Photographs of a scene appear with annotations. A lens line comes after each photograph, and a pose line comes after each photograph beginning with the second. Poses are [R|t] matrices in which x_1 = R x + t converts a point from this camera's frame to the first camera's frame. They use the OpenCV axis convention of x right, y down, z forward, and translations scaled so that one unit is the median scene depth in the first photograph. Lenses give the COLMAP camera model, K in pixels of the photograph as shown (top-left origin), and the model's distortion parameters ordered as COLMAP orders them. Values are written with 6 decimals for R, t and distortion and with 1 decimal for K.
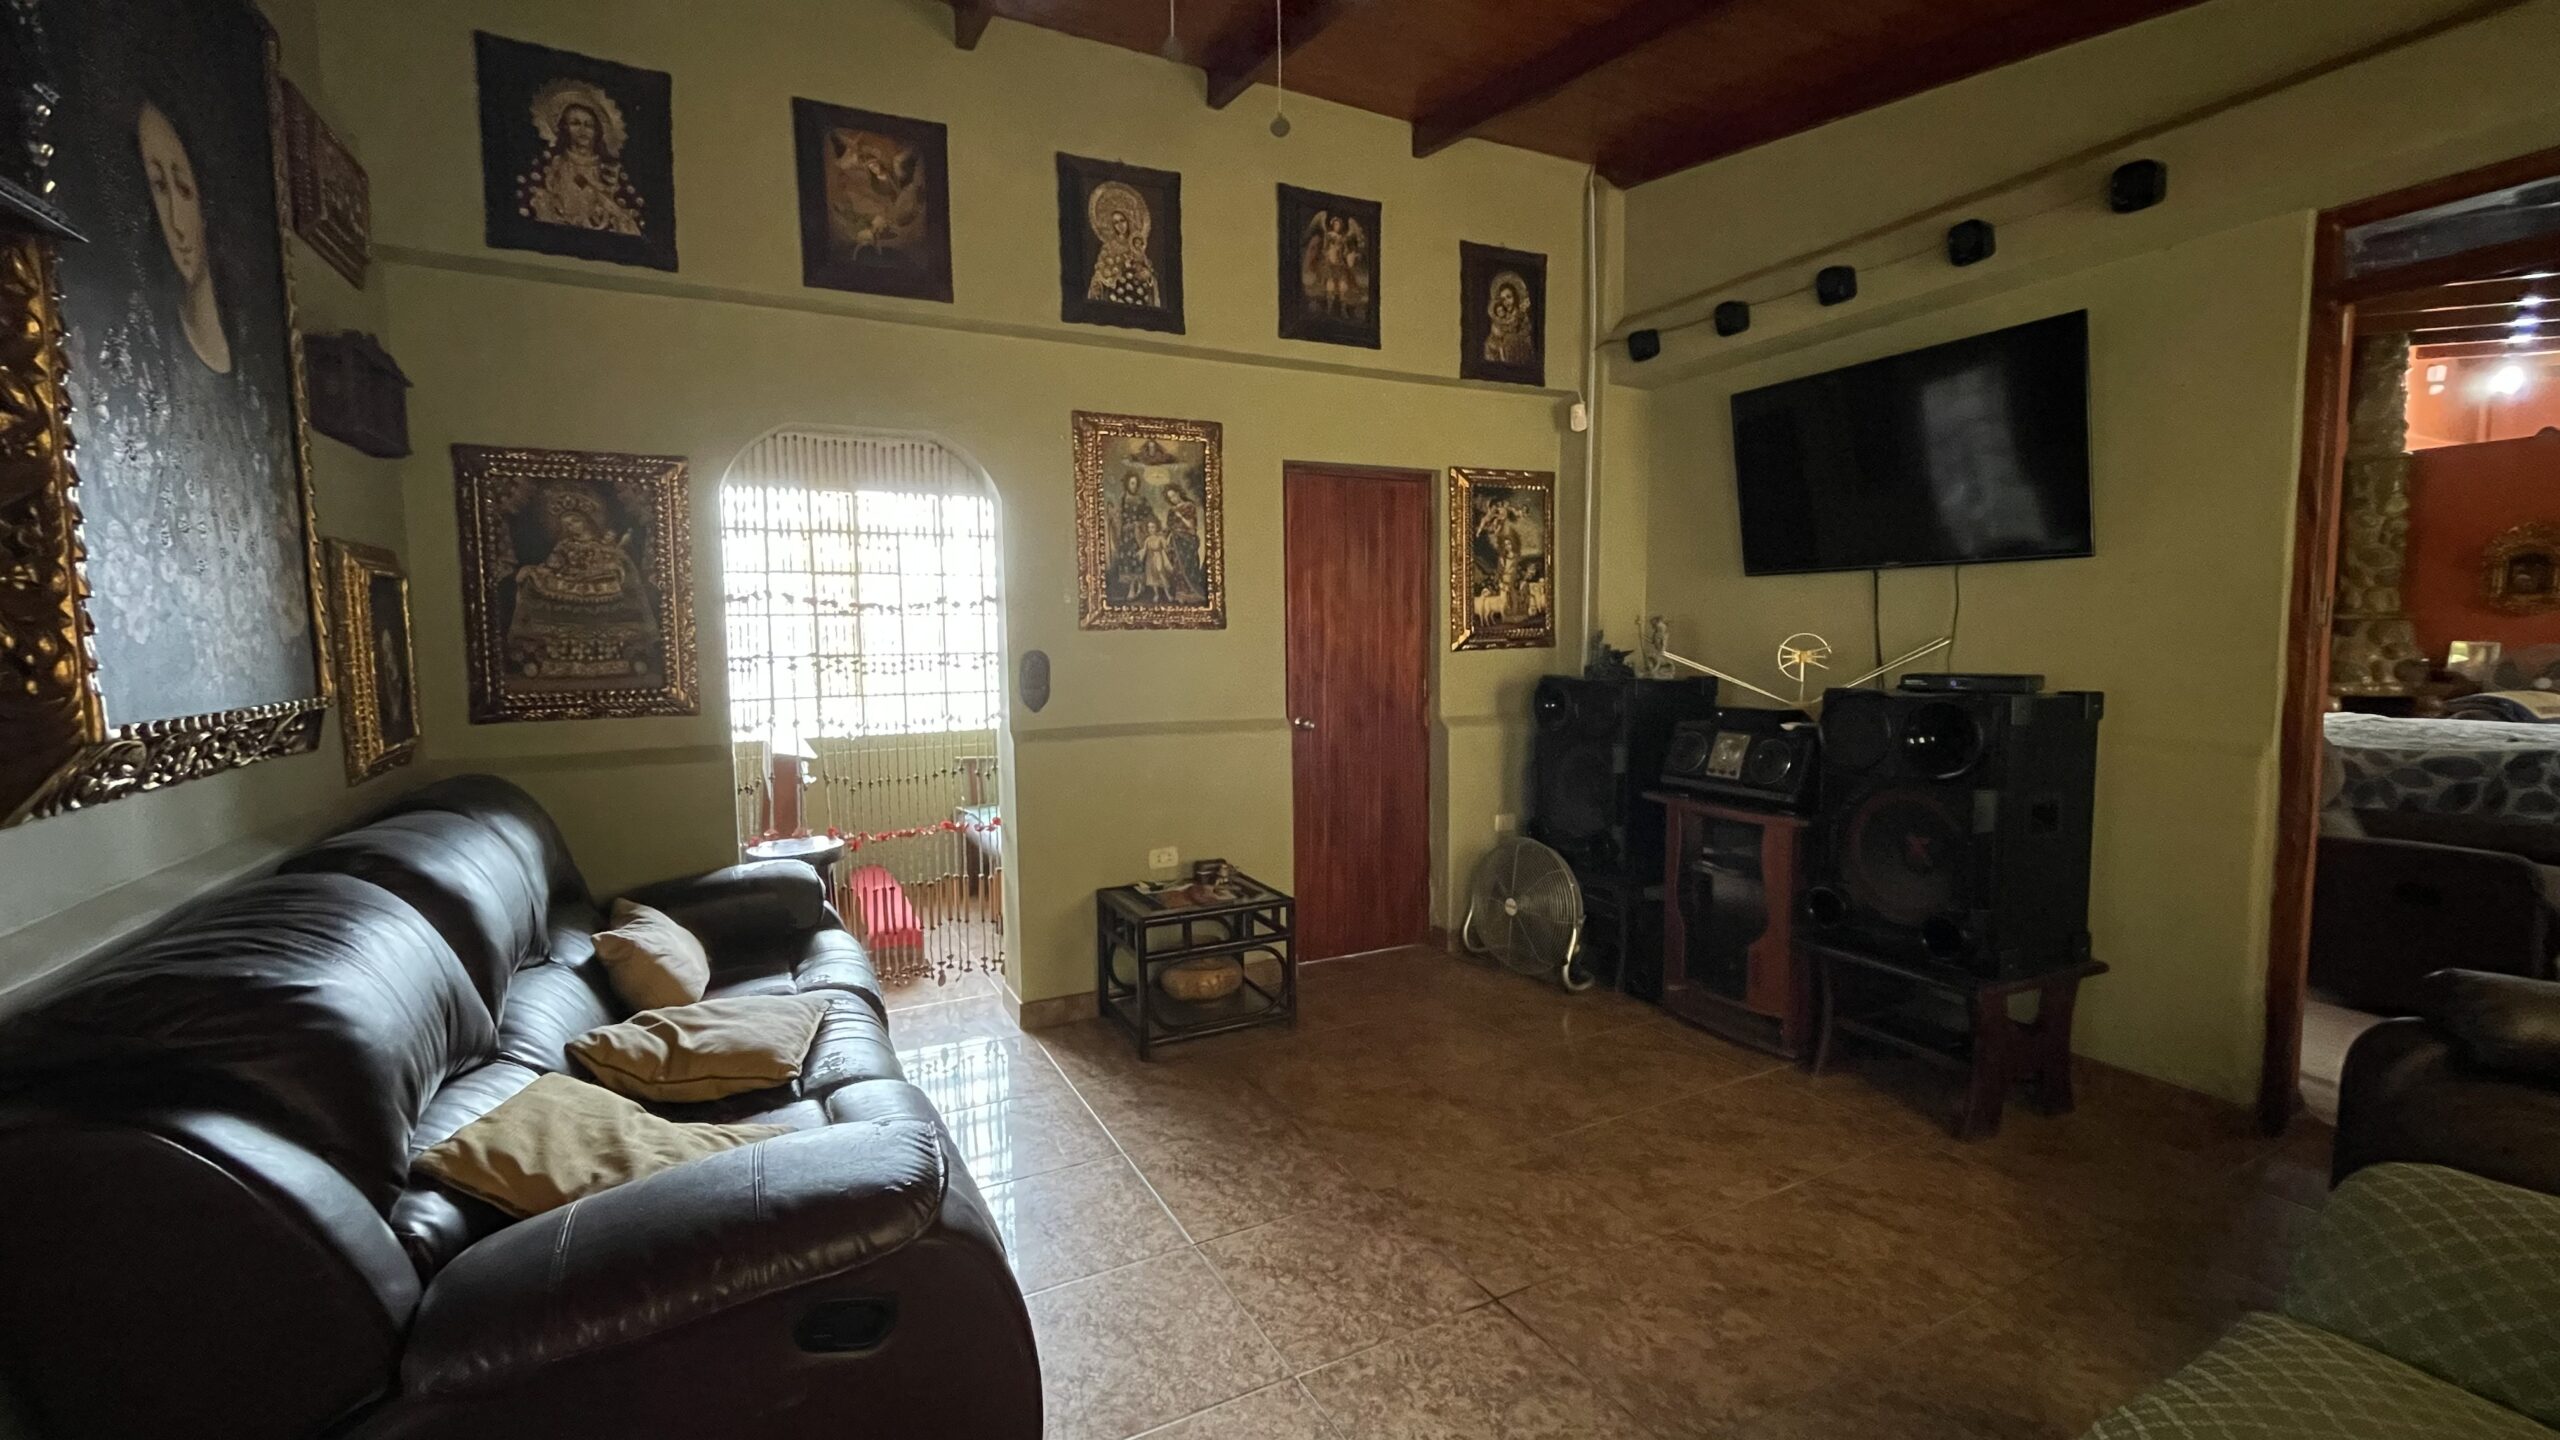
lens RADIAL K [[1033.3, 0, 1270.2], [0, 1033.3, 719.7], [0, 0, 1]] dist [-0.002594, -0.000659]
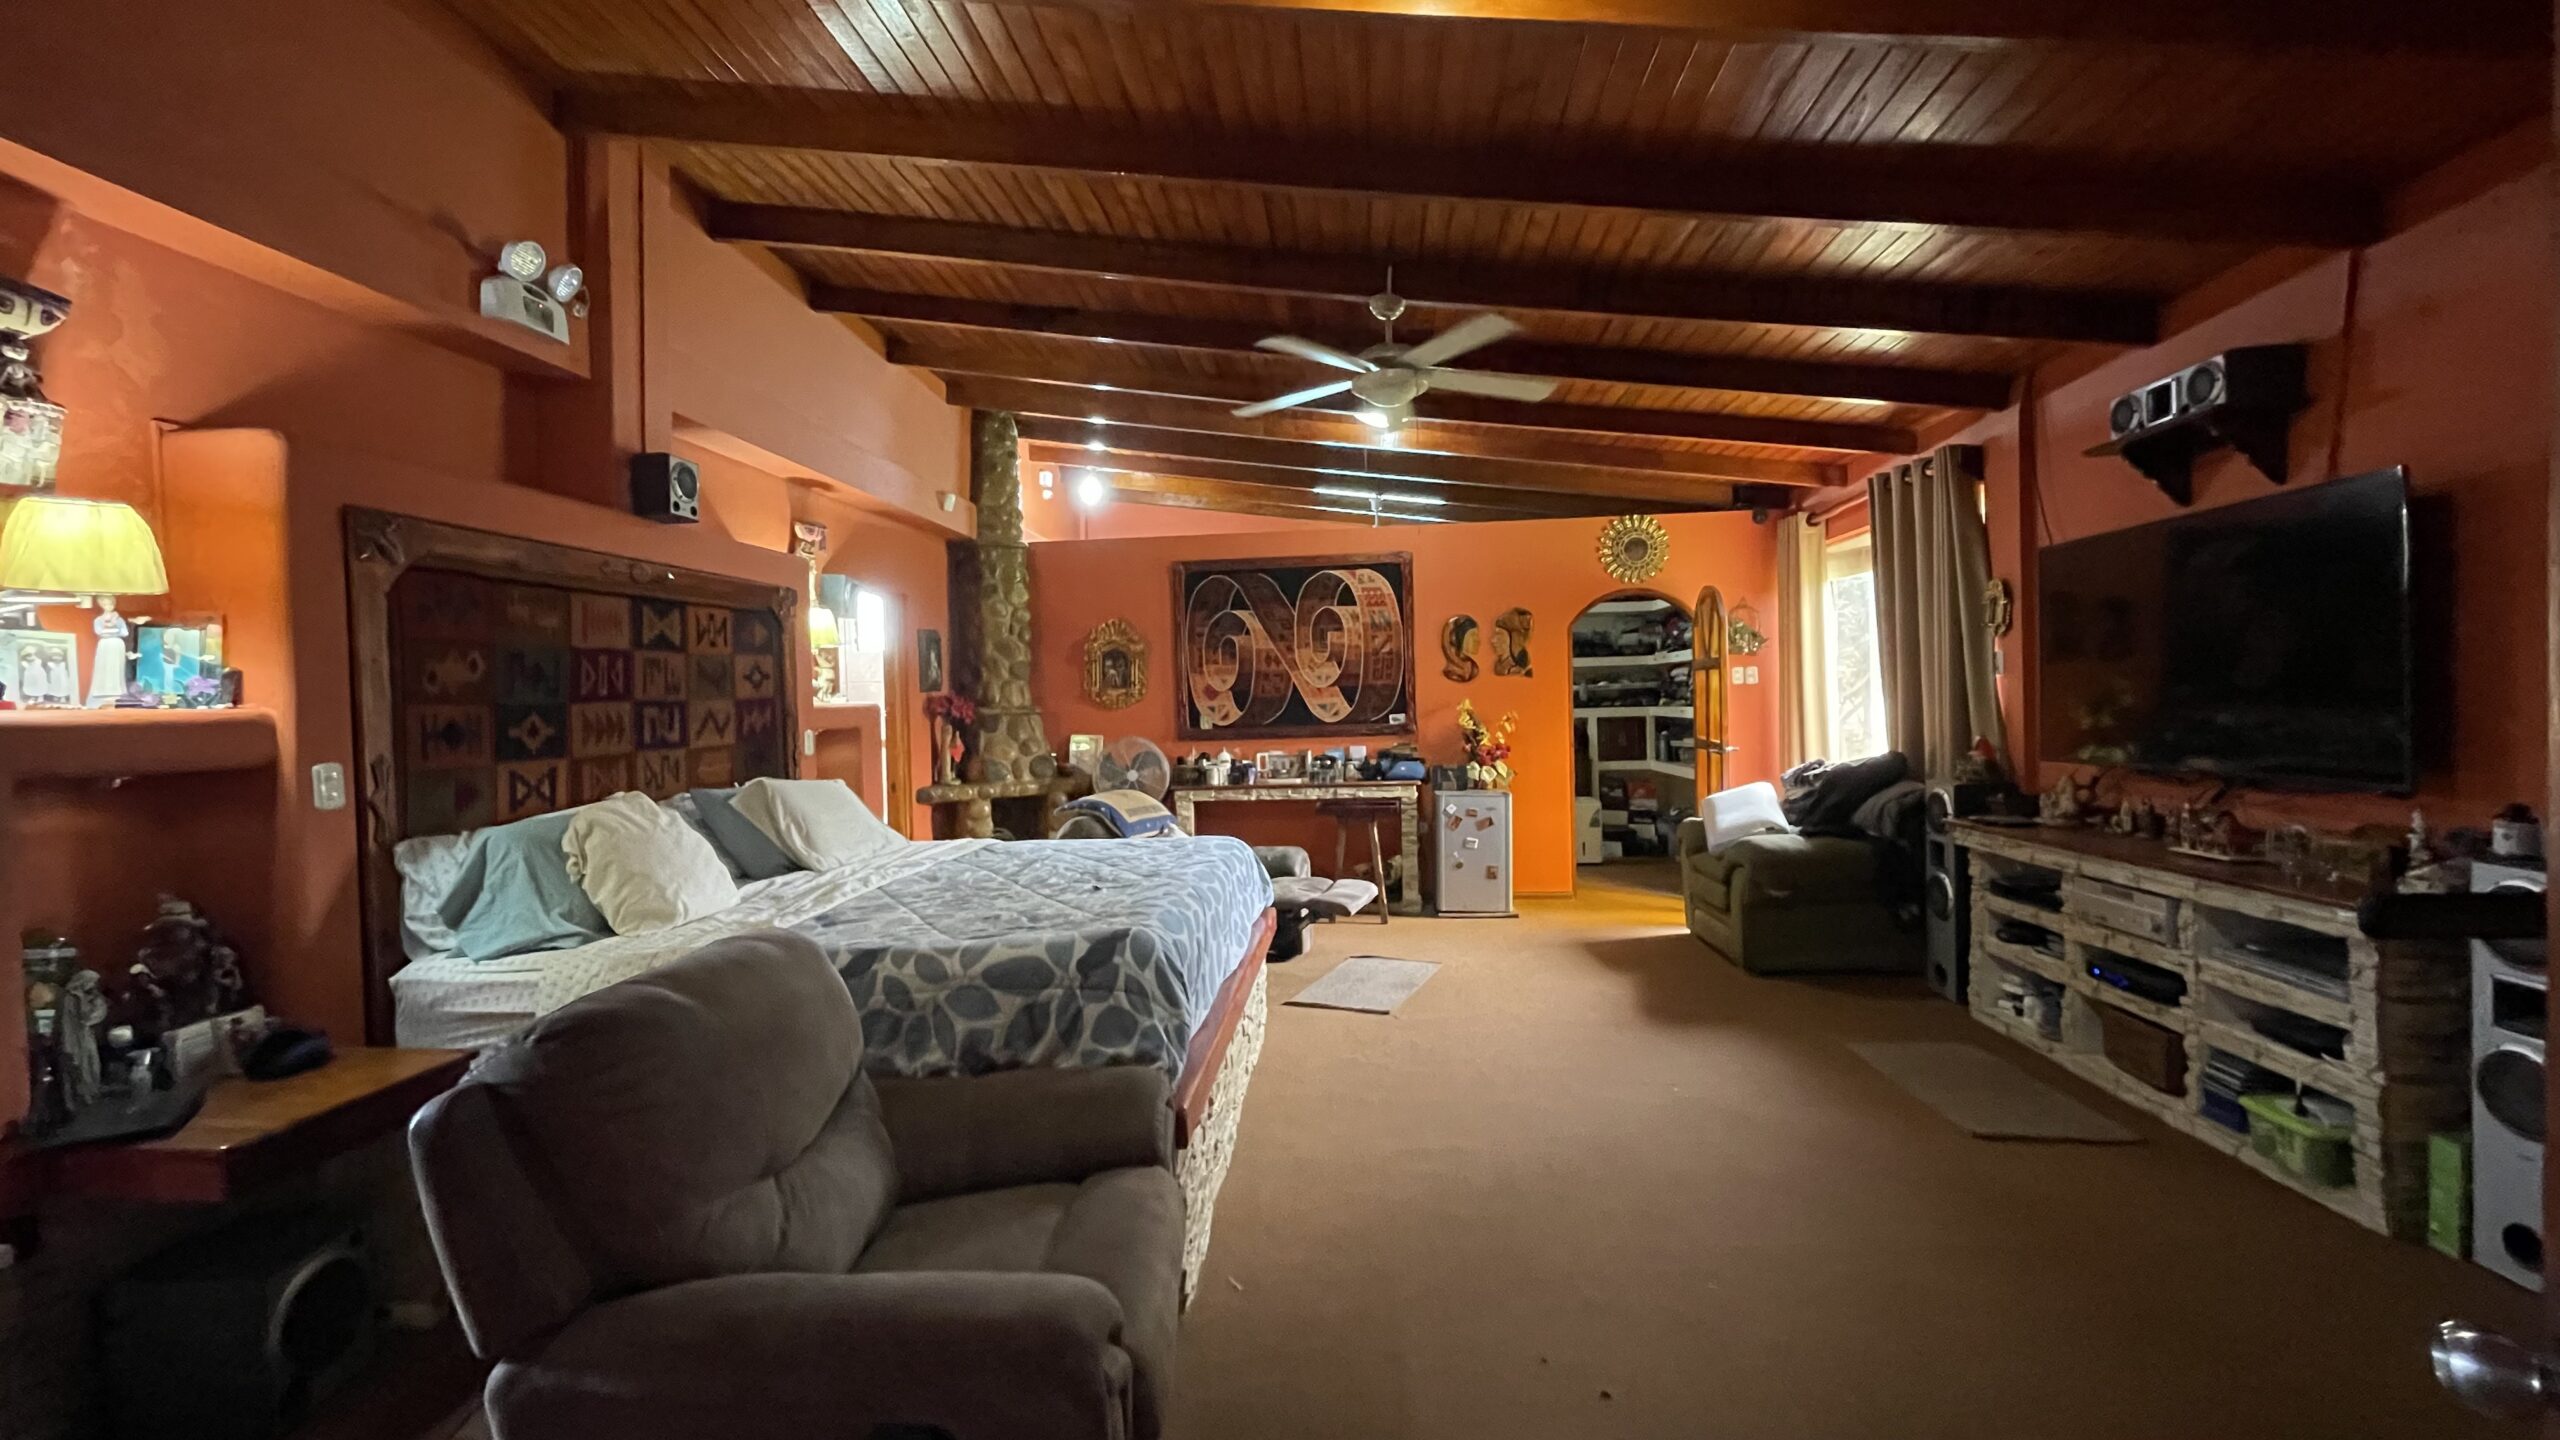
lens RADIAL K [[1033.3, 0, 1270.2], [0, 1033.3, 719.7], [0, 0, 1]] dist [-0.002594, -0.000659]
pose [[0.529839, -0.014269, 0.847978, 0.403558], [0.088290, 0.995354, -0.038417, -0.035388], [-0.843490, 0.095223, 0.528637, 0.306854]]
